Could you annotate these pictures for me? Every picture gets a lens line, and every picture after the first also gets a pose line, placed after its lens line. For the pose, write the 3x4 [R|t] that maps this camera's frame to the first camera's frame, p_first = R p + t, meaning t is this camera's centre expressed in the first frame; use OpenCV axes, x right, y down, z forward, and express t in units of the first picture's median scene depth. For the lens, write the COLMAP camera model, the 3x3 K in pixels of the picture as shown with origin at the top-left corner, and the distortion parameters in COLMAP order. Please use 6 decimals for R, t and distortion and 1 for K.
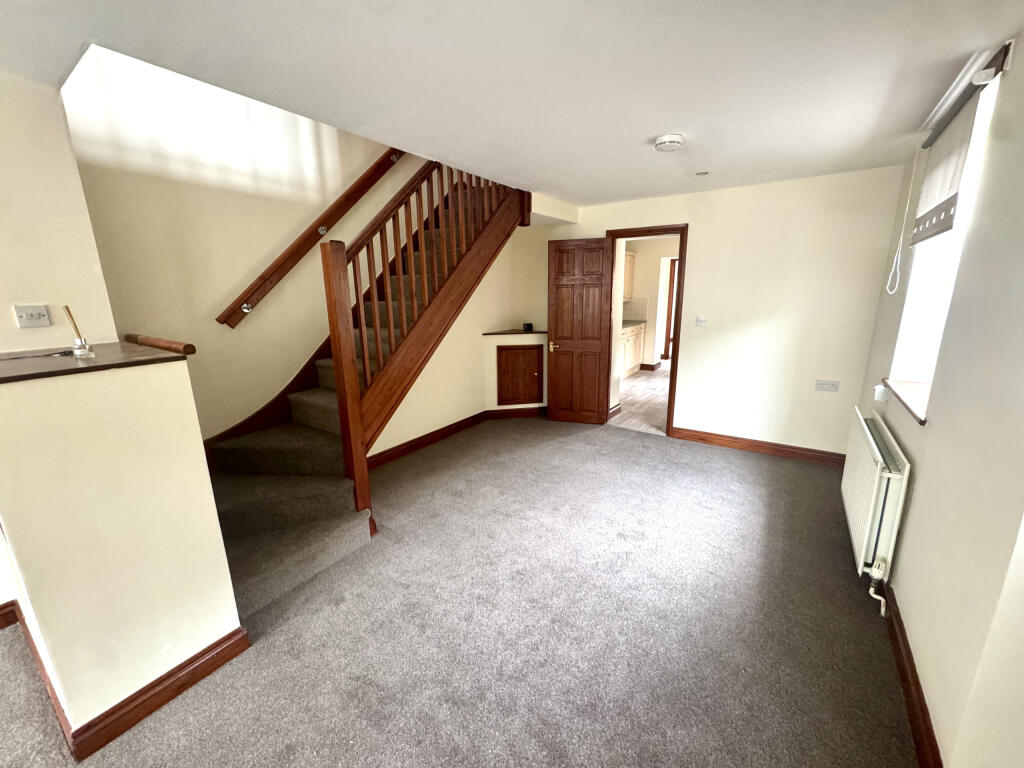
lens RADIAL K [[411.7, 0, 512.5], [0, 411.7, 384.6], [0, 0, 1]] dist [-0.002978, -0.000227]
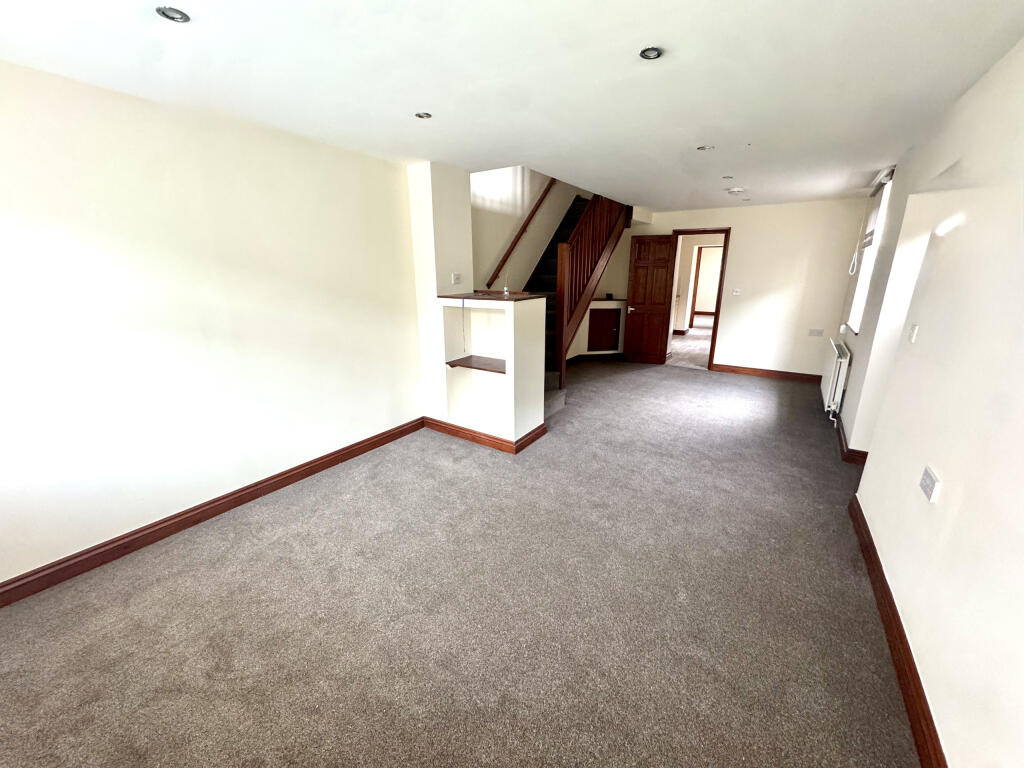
lens RADIAL K [[411.7, 0, 512.7], [0, 411.7, 384.4], [0, 0, 1]] dist [-0.002978, -0.000227]
pose [[0.999900, 0.010976, 0.008873, -0.471990], [-0.011376, 0.998864, 0.046271, 0.157420], [-0.008355, -0.046367, 0.998890, -0.660175]]
